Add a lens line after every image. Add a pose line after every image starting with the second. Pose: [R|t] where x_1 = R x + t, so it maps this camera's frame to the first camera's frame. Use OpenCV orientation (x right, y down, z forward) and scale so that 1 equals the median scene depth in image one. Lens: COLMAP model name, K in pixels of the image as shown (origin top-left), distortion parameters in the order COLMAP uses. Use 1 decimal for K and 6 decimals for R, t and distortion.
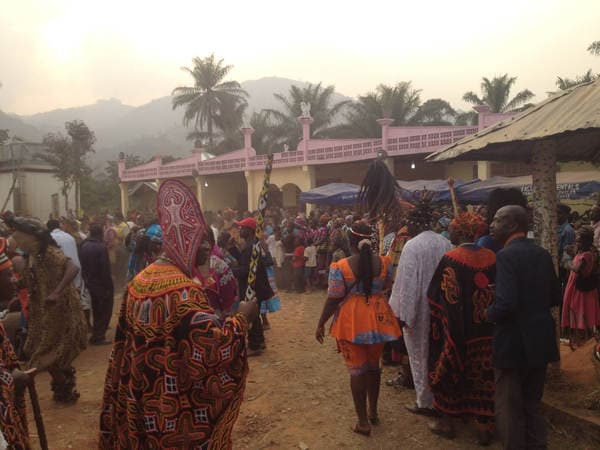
lens RADIAL K [[575.8, 0, 292.1], [0, 575.8, 222.3], [0, 0, 1]] dist [0.251154, -0.561588]
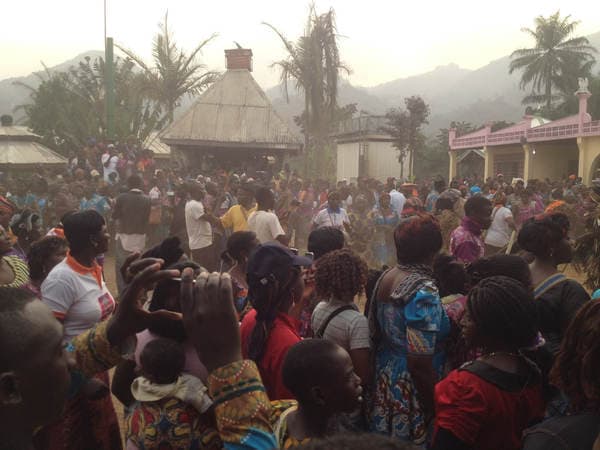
lens RADIAL K [[579.7, 0, 295.5], [0, 579.7, 231.9], [0, 0, 1]] dist [0.184102, -0.372896]
pose [[0.856454, 0.072990, -0.511037, 0.025997], [-0.035302, 0.995917, 0.083082, 0.001069], [0.515014, -0.053116, 0.855534, -0.073461]]
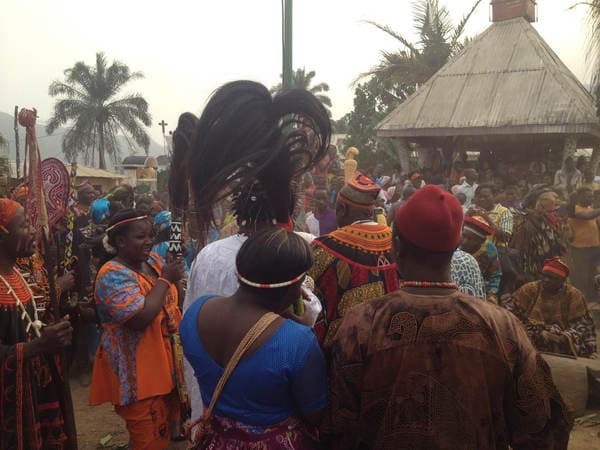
lens RADIAL K [[582.5, 0, 297.7], [0, 582.5, 223.2], [0, 0, 1]] dist [0.164449, -0.380450]
pose [[0.380033, 0.083029, -0.921239, -0.017365], [-0.027238, 0.996536, 0.078579, -0.002918], [0.924572, -0.004770, 0.380978, 0.143423]]
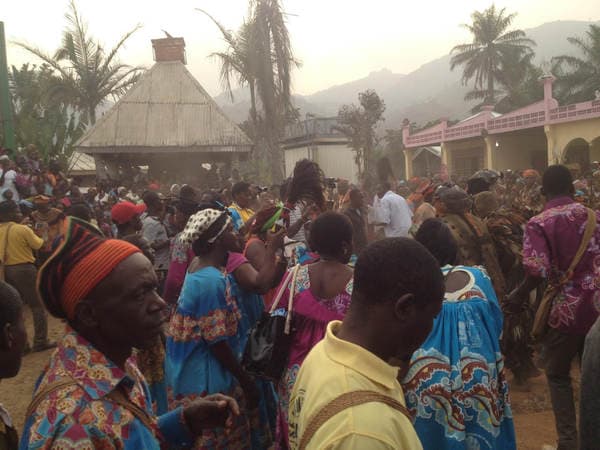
lens RADIAL K [[576.1, 0, 299.4], [0, 576.1, 228.0], [0, 0, 1]] dist [0.175209, -0.357393]
pose [[0.904695, 0.001389, -0.426058, -0.029926], [0.027061, 0.997788, 0.060714, 0.002918], [0.425200, -0.066458, 0.902656, 0.005955]]
